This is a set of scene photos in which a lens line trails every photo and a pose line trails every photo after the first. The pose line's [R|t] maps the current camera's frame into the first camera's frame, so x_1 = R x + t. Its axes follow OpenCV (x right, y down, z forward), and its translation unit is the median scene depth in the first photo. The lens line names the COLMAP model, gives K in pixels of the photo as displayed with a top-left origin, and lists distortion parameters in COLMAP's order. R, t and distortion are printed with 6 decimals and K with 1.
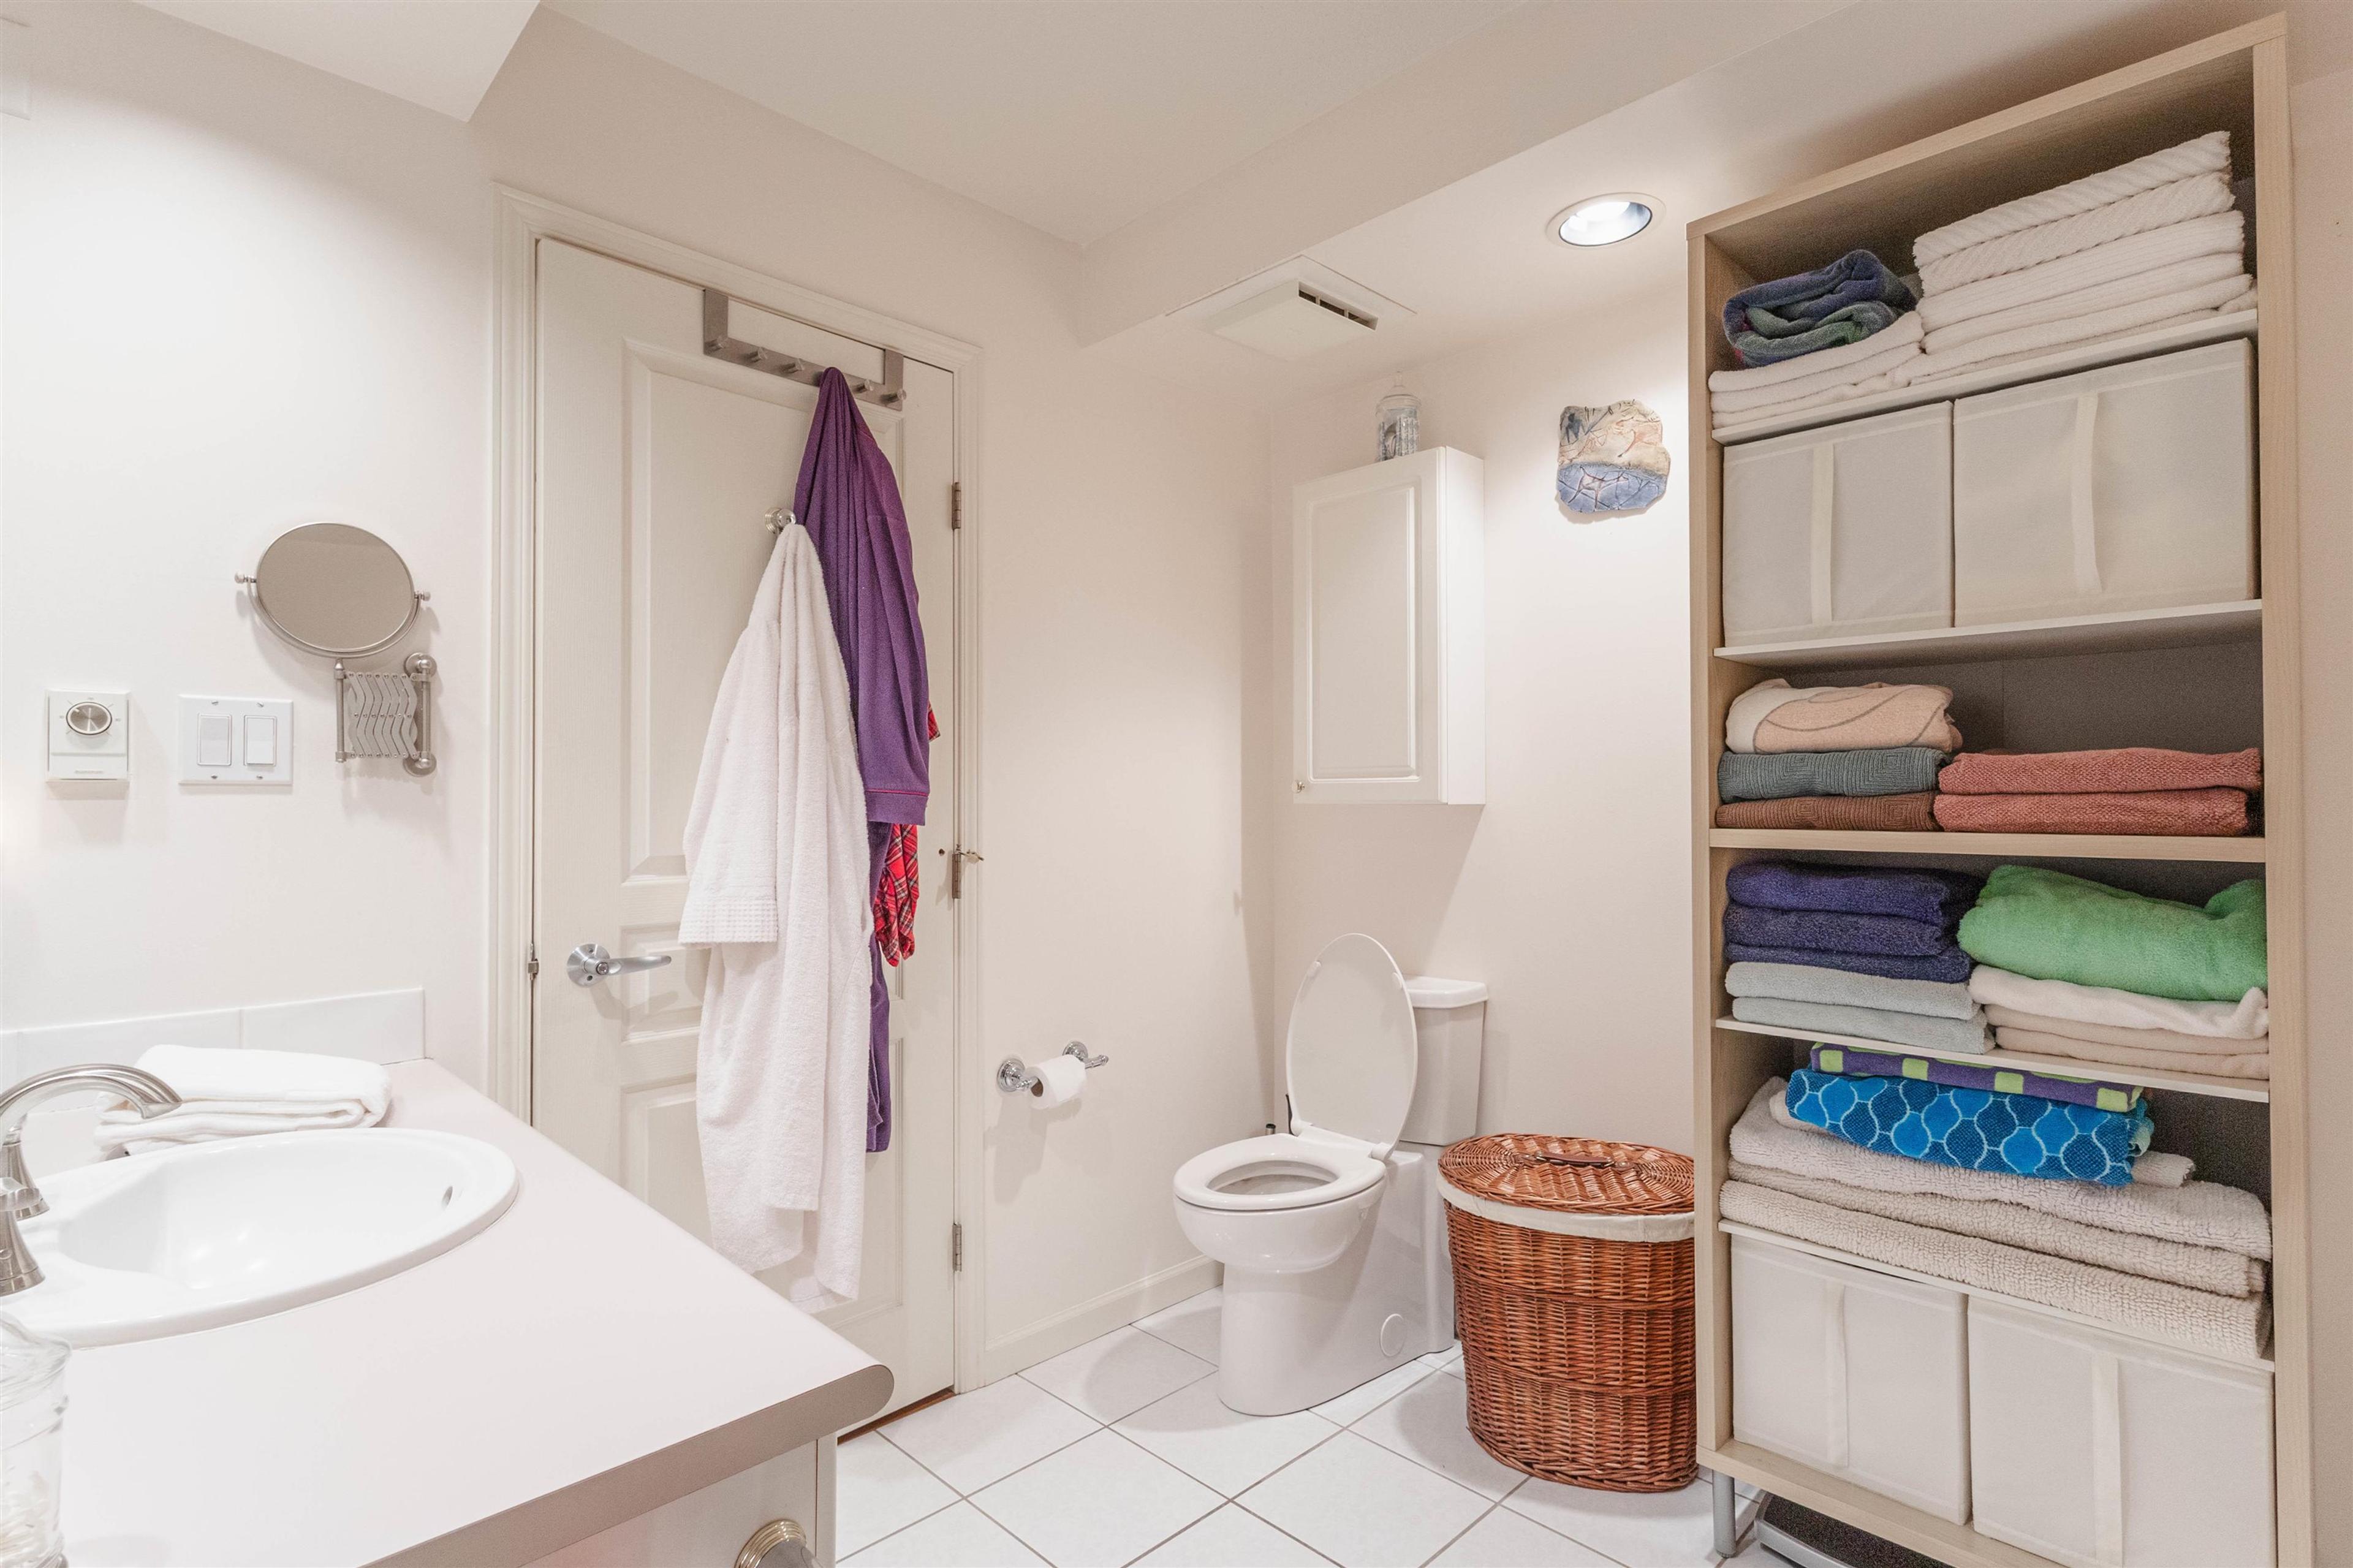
lens RADIAL K [[1089.9, 0, 1175.7], [0, 1089.9, 792.2], [0, 0, 1]] dist [0.000629, 0.001493]
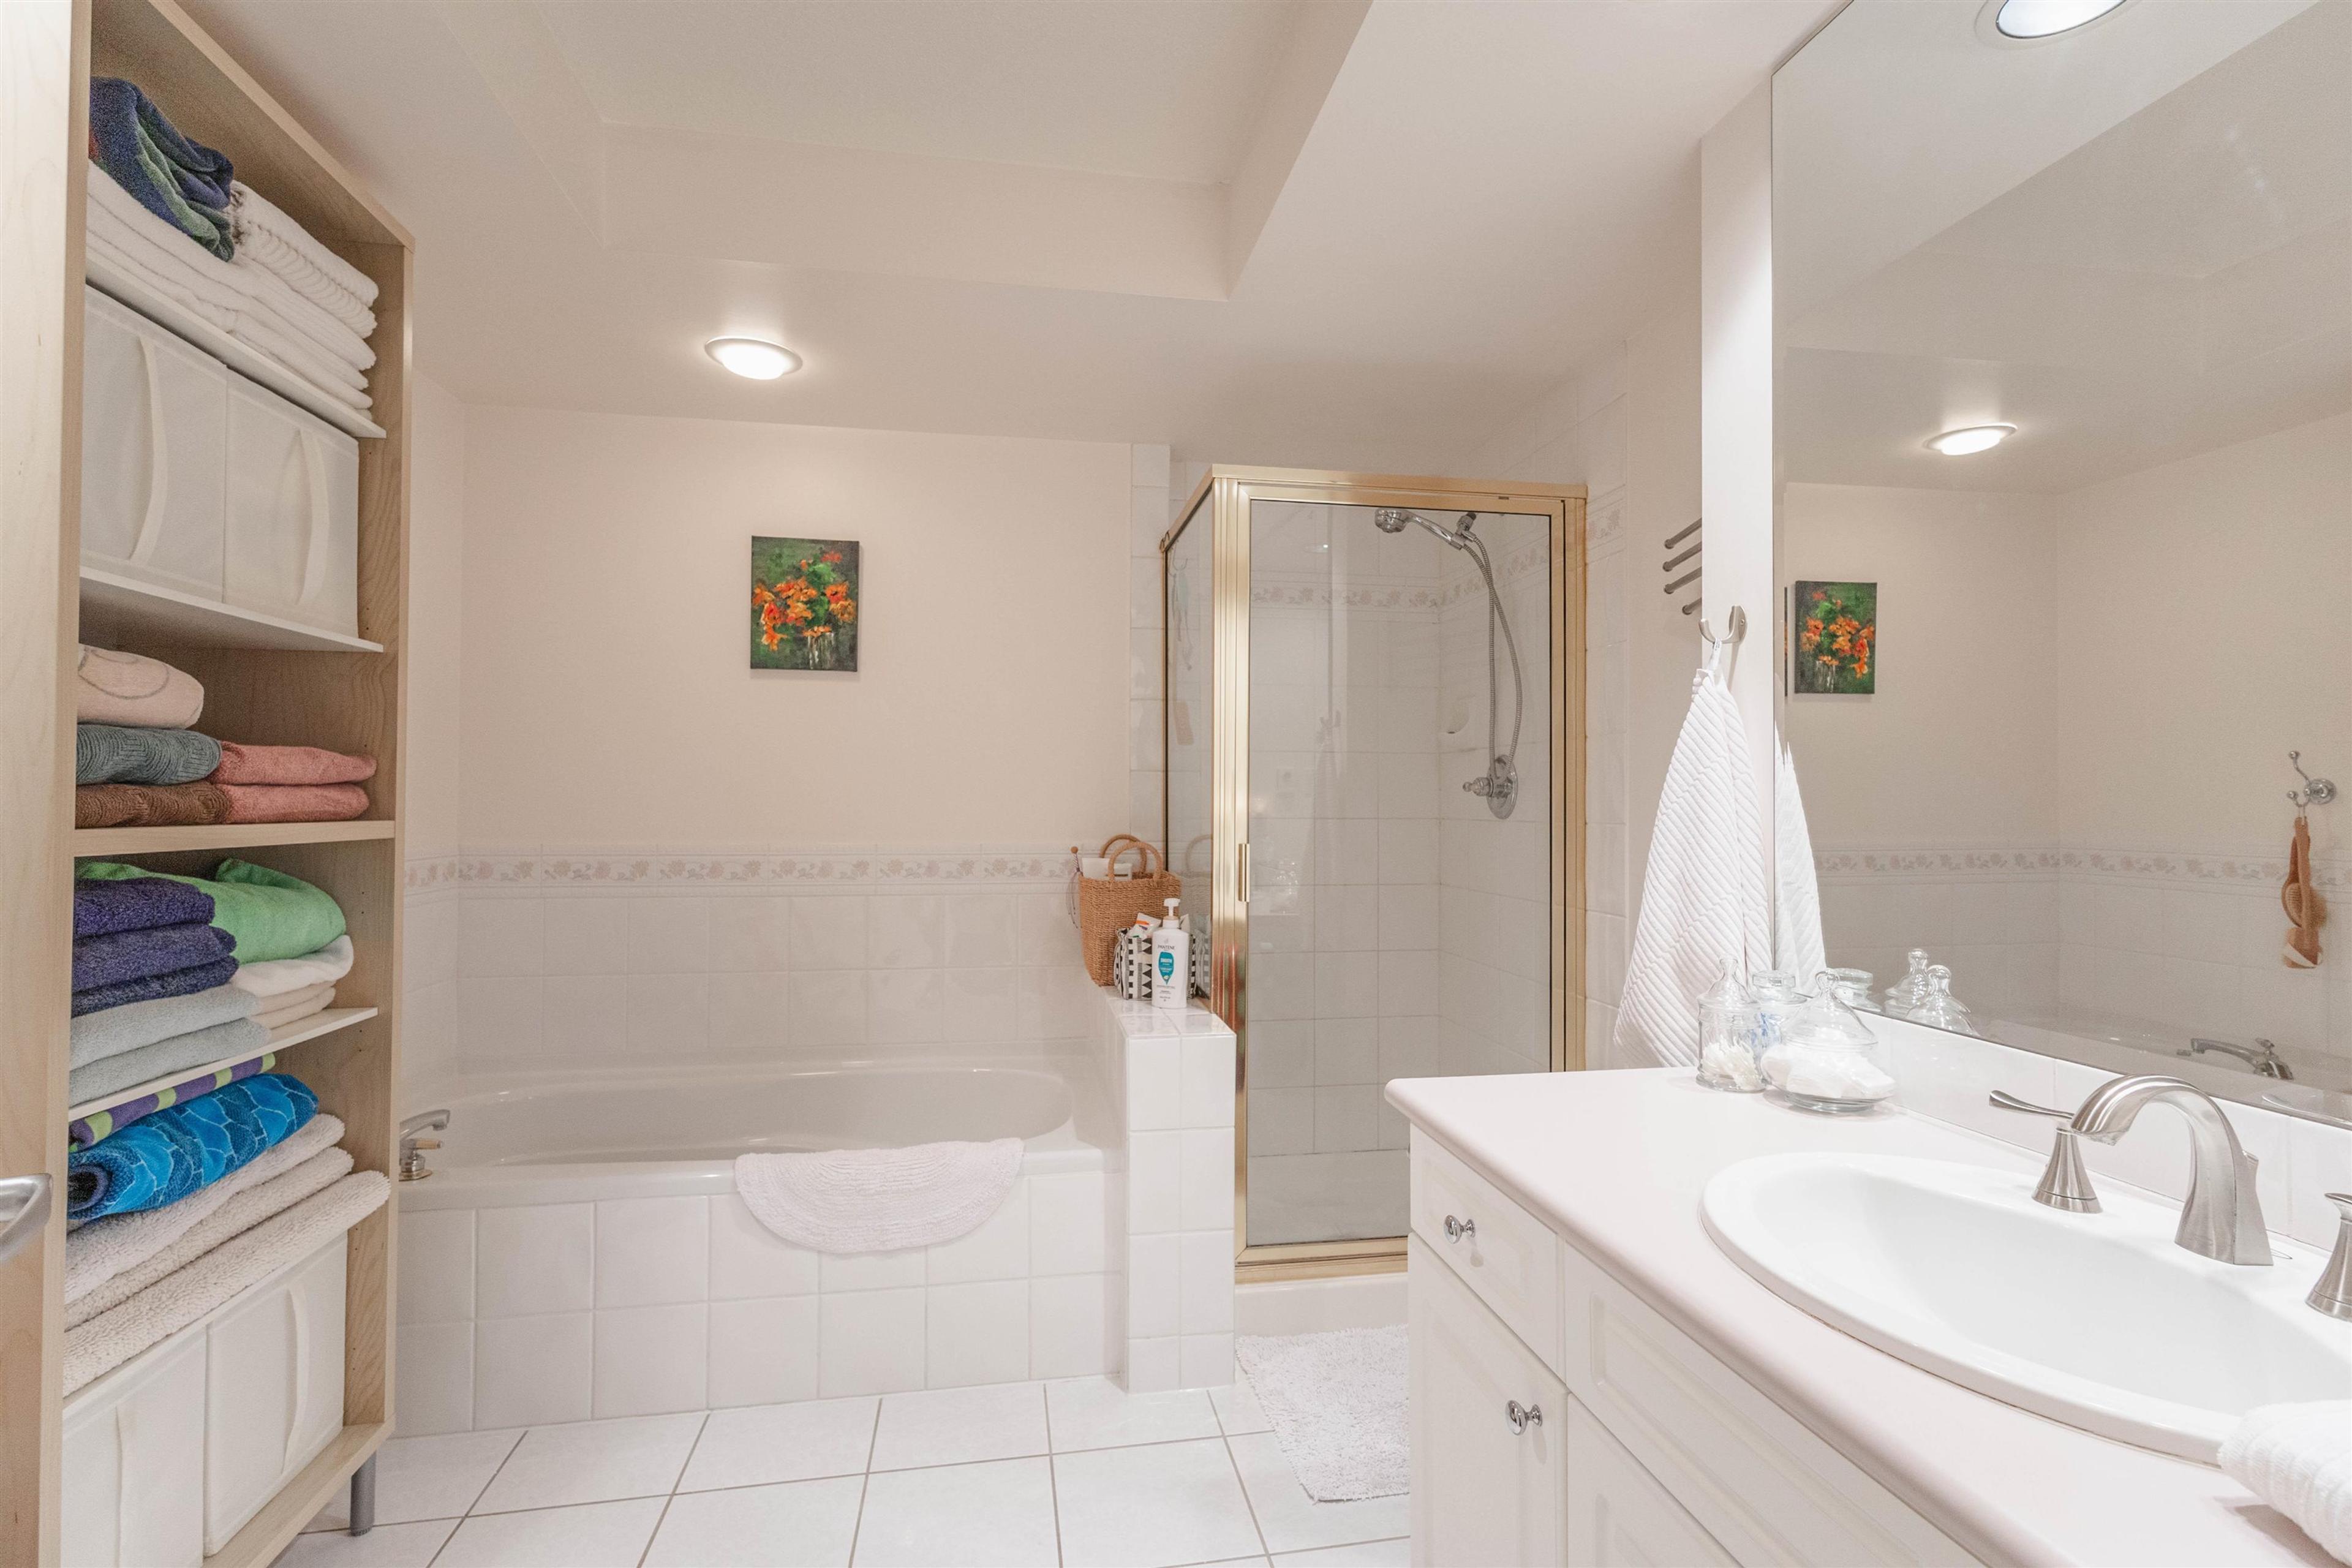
lens RADIAL K [[1089.4, 0, 1177.7], [0, 1089.4, 784.9], [0, 0, 1]] dist [0.000629, 0.001493]
pose [[-0.814304, 0.009214, 0.580366, -0.492871], [-0.005605, 0.999703, -0.023735, 0.019805], [-0.580412, -0.022581, -0.814010, 1.260691]]
